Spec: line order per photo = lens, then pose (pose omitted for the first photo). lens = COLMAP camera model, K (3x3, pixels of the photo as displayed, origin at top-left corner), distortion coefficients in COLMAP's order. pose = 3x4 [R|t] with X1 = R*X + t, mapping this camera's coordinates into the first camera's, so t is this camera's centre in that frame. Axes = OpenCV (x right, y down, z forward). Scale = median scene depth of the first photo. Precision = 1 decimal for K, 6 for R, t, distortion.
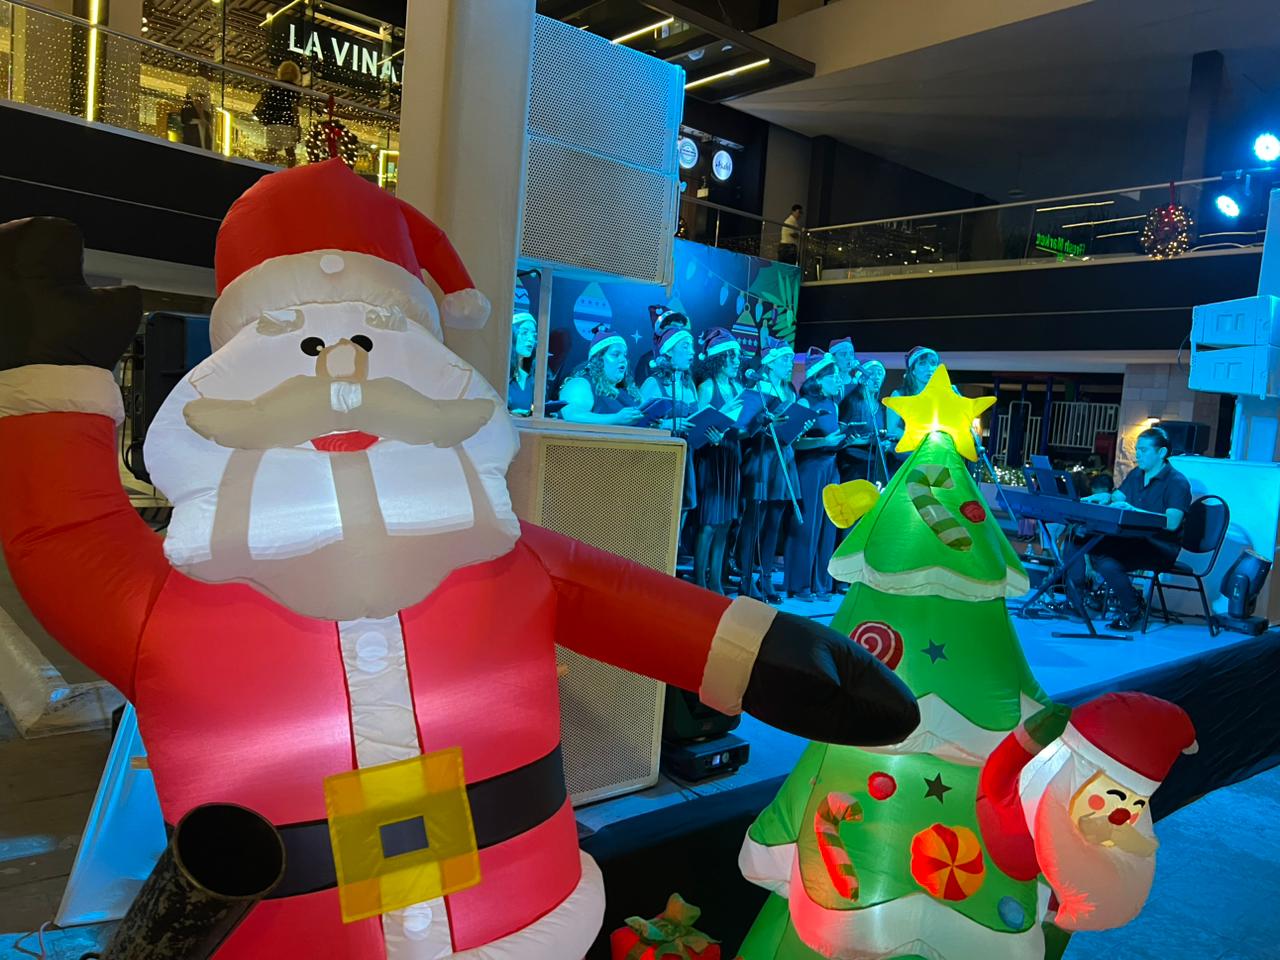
lens RADIAL K [[955.8, 0, 627.9], [0, 955.8, 484.5], [0, 0, 1]] dist [0.059670, -0.070208]
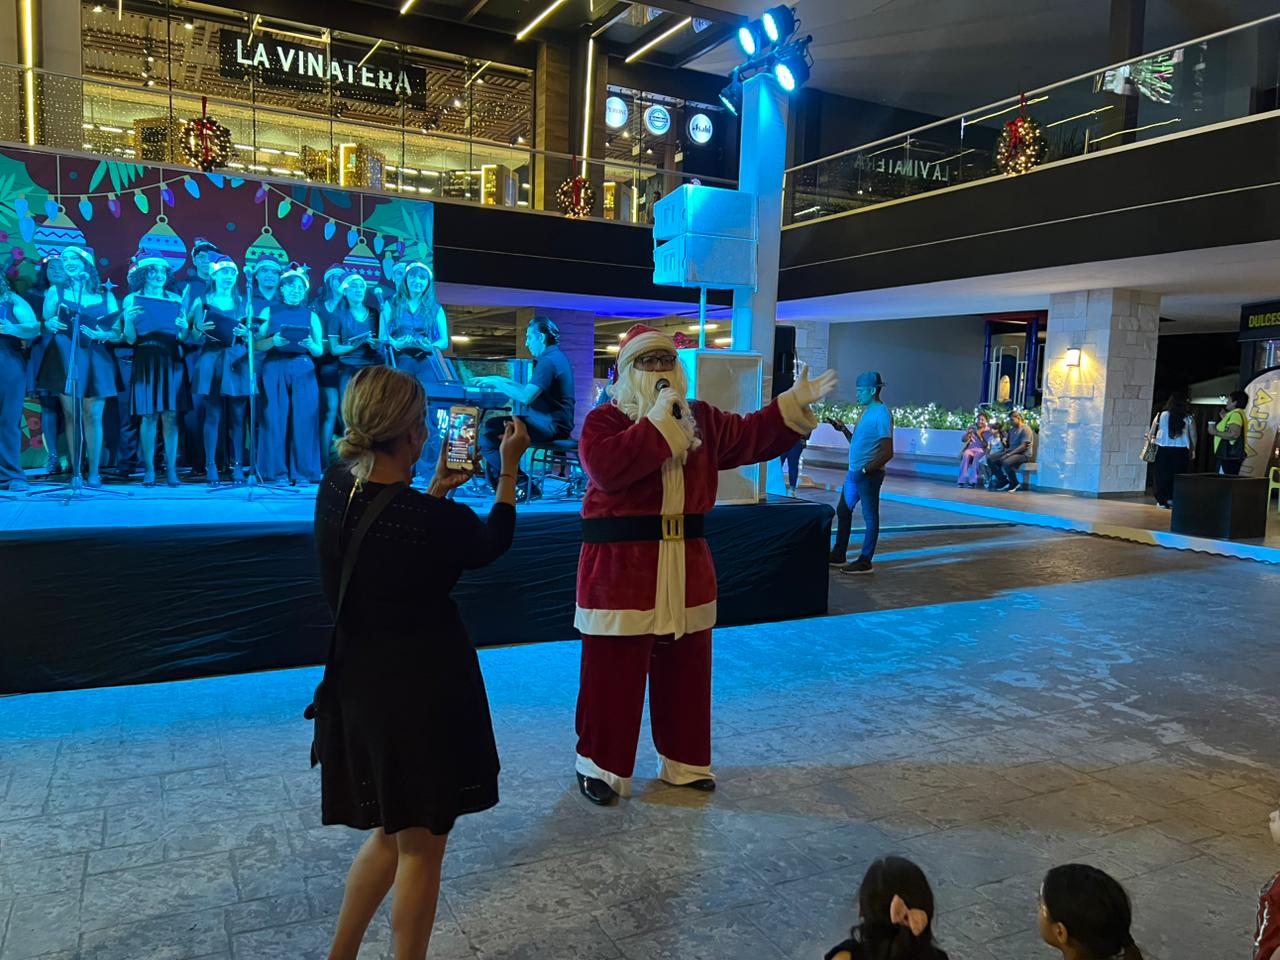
lens RADIAL K [[955.8, 0, 627.9], [0, 955.8, 484.5], [0, 0, 1]] dist [0.059670, -0.070208]
pose [[0.975534, -0.020453, -0.218897, 0.381072], [0.022230, 0.999737, 0.005658, 0.056195], [0.218724, -0.010385, 0.975732, -0.013254]]
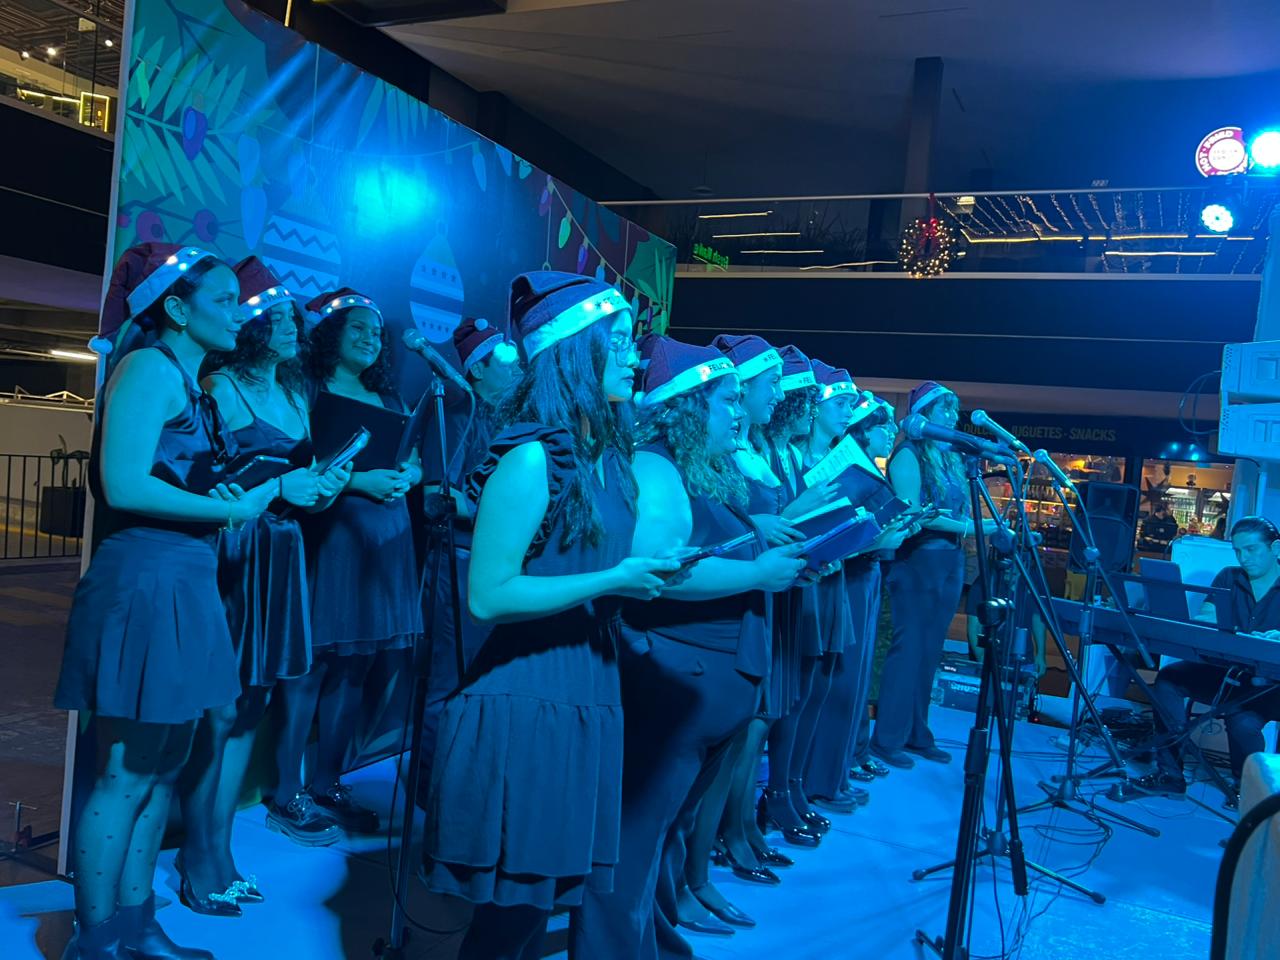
lens RADIAL K [[1072.7, 0, 640.0], [0, 1072.7, 480.0], [0, 0, 1]] dist [0.152501, -0.336224]
pose [[0.912757, 0.002749, 0.408493, -0.089943], [0.005202, 0.999818, -0.018352, -0.030837], [-0.408469, 0.018876, 0.912577, 0.199494]]
